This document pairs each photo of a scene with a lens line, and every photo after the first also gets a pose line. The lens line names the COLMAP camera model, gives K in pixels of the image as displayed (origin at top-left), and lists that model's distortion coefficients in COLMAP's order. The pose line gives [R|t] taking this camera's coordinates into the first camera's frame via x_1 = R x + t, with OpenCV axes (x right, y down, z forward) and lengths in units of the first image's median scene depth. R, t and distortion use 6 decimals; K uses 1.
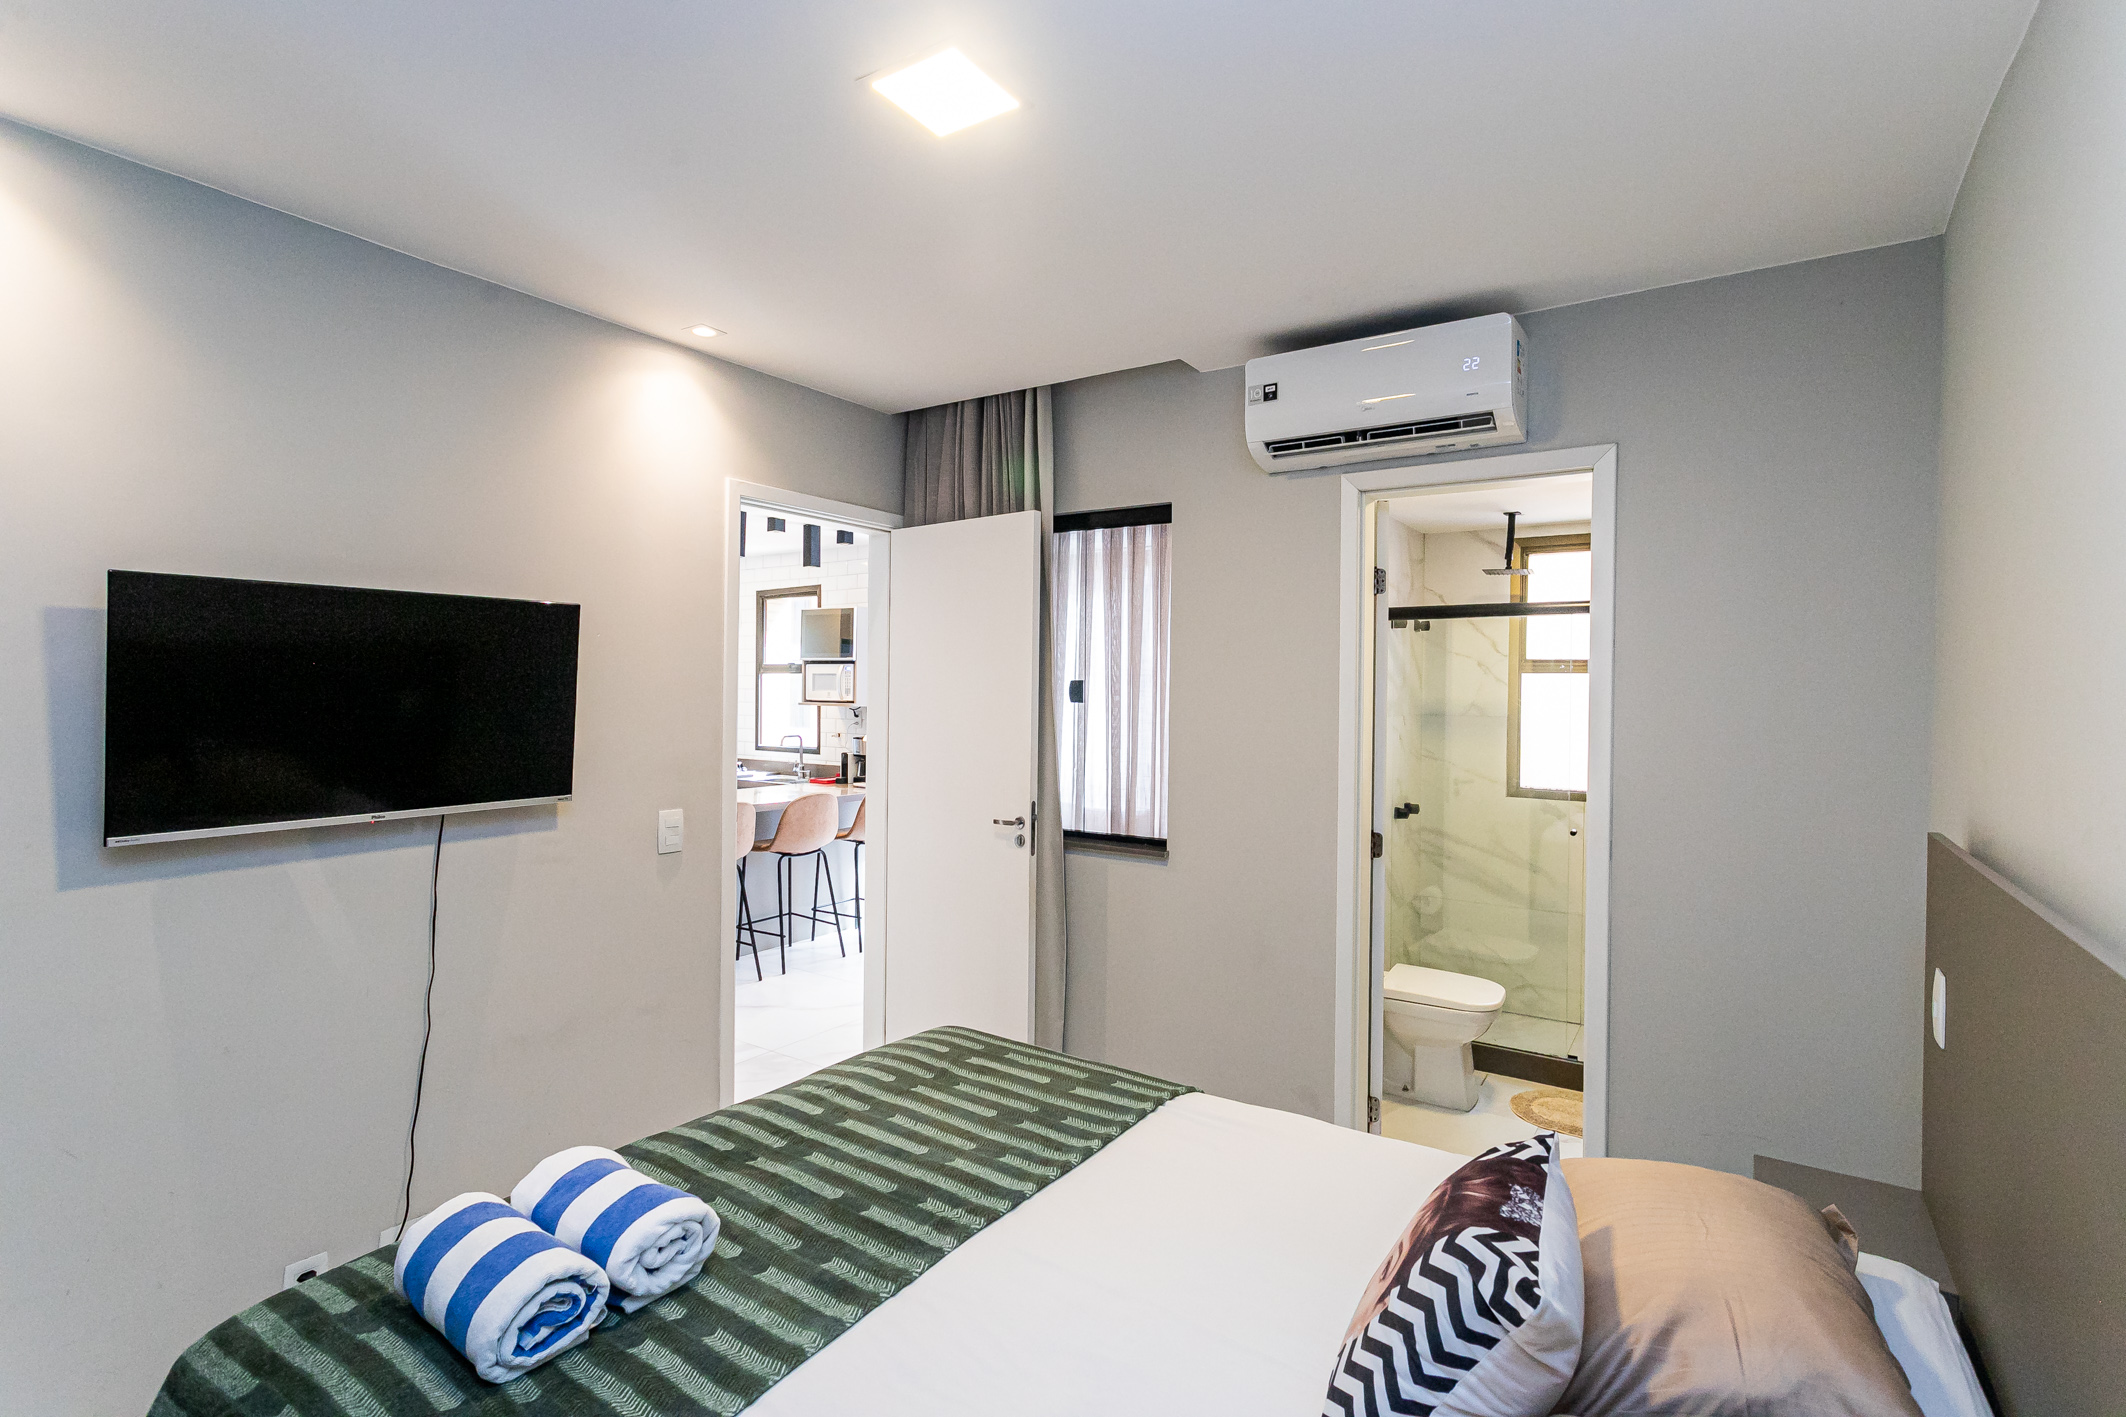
lens RADIAL K [[1009.3, 0, 1101.0], [0, 1009.3, 717.5], [0, 0, 1]] dist [0.008449, -0.001390]
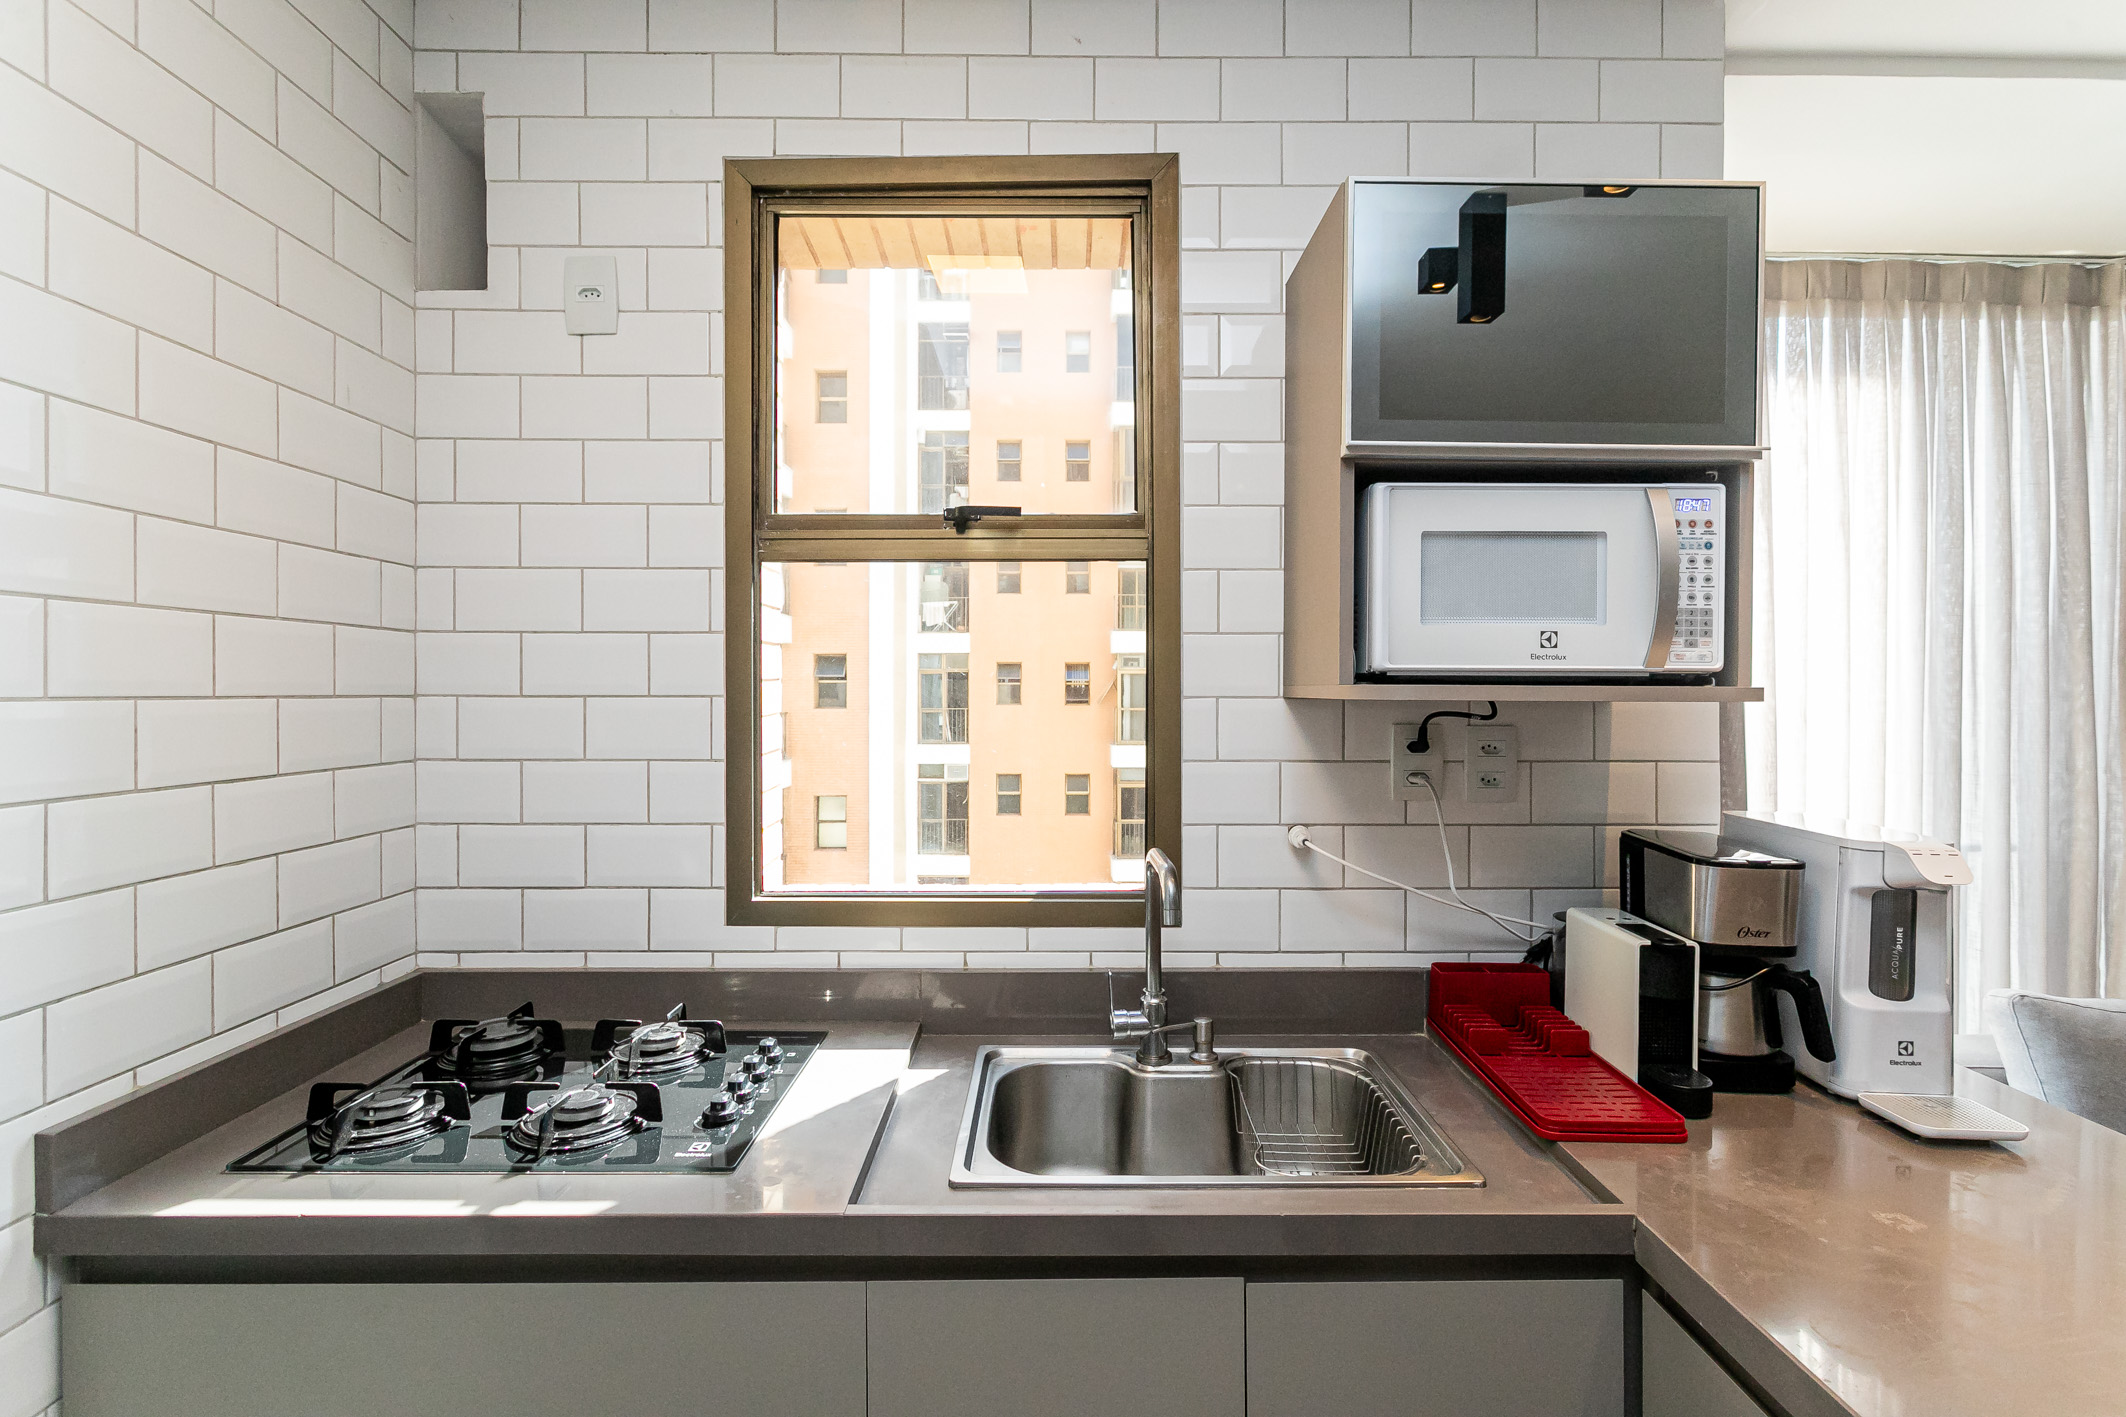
lens RADIAL K [[1009.3, 0, 1086.9], [0, 1009.3, 694.5], [0, 0, 1]] dist [0.008449, -0.001390]
pose [[0.836588, -0.018813, 0.547510, -0.424930], [0.026248, 0.999639, -0.005759, -0.013239], [-0.547204, 0.019189, 0.836779, 0.843783]]
